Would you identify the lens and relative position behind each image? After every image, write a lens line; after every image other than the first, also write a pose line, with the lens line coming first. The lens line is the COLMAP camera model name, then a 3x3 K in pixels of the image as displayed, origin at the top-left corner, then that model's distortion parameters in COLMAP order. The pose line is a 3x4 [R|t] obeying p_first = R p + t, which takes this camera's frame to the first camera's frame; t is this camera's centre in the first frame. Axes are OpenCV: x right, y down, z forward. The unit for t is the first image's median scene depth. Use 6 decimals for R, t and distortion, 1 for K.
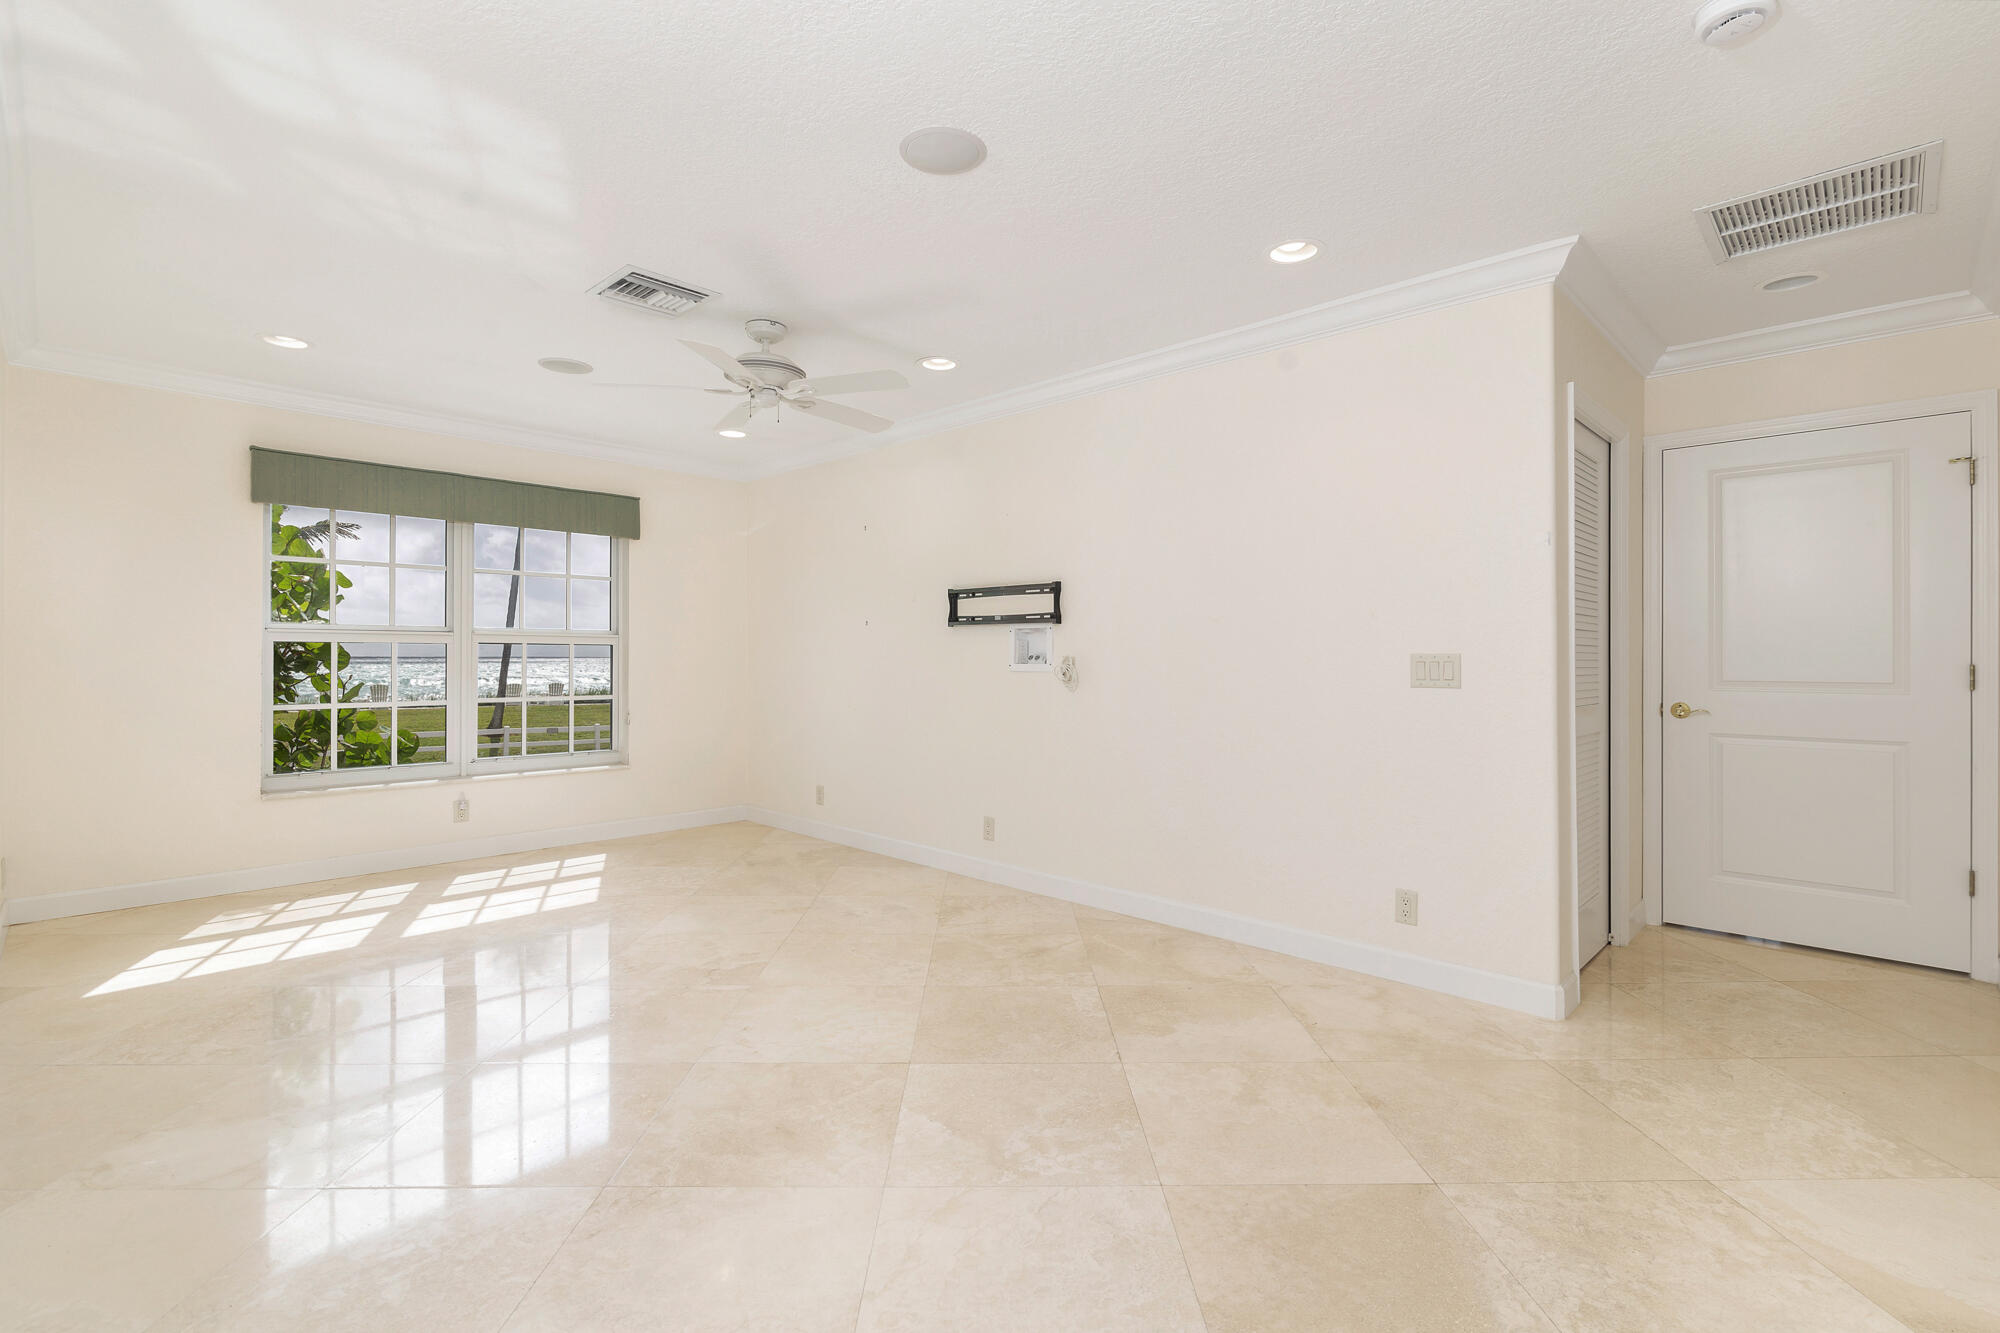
lens RADIAL K [[914.4, 0, 1007.4], [0, 914.4, 661.1], [0, 0, 1]] dist [-0.006089, 0.001495]
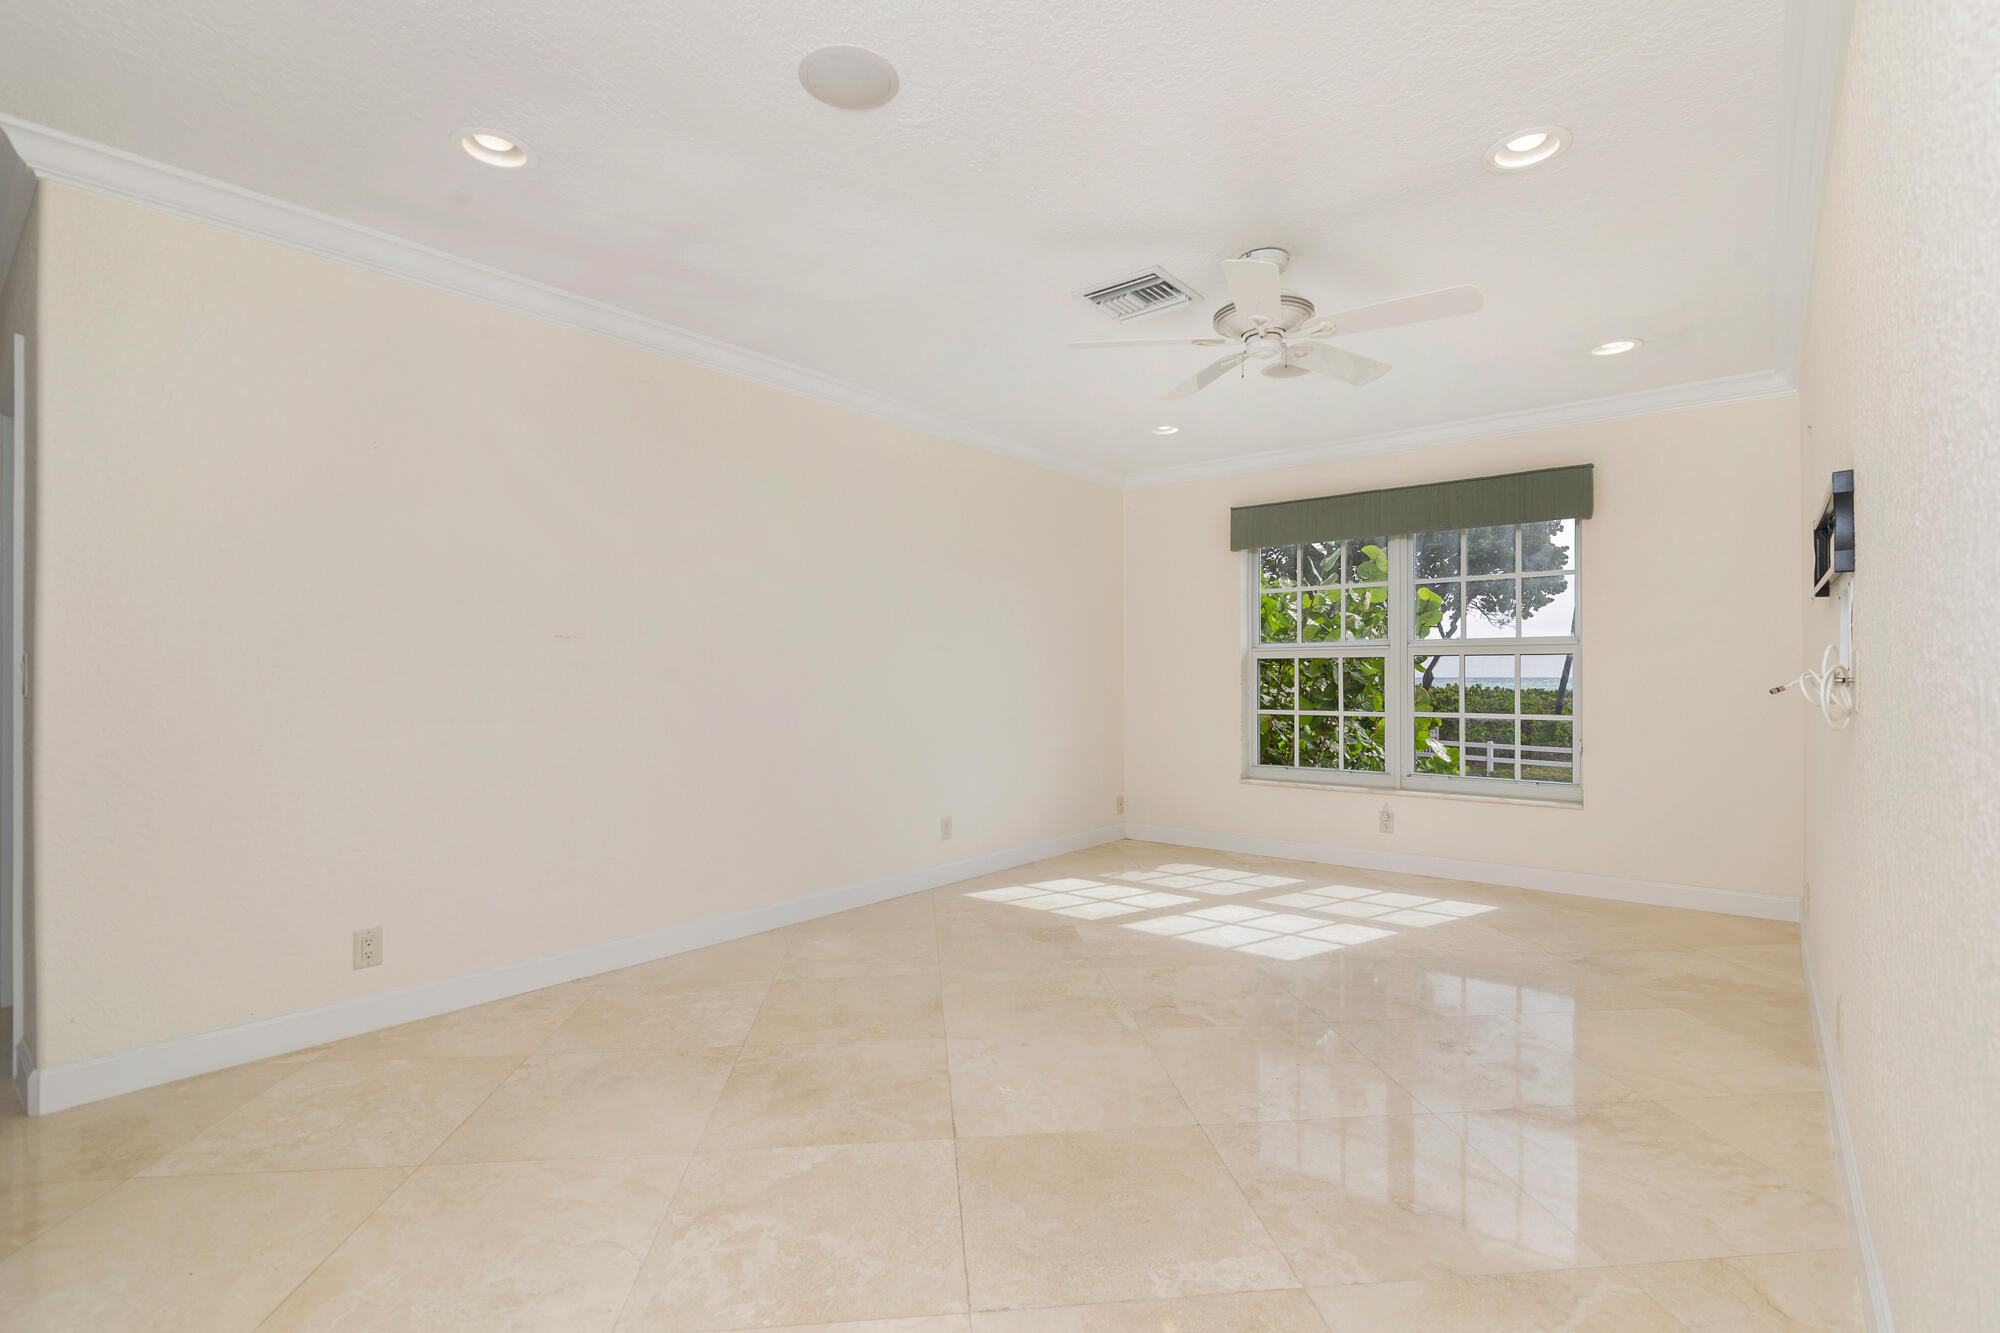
lens RADIAL K [[914.4, 0, 1006.6], [0, 914.4, 674.3], [0, 0, 1]] dist [-0.006089, 0.001495]
pose [[0.081695, -0.006445, -0.996637, 0.494954], [-0.001433, 0.999977, -0.006584, 0.010425], [0.996656, 0.001966, 0.081684, 0.651739]]
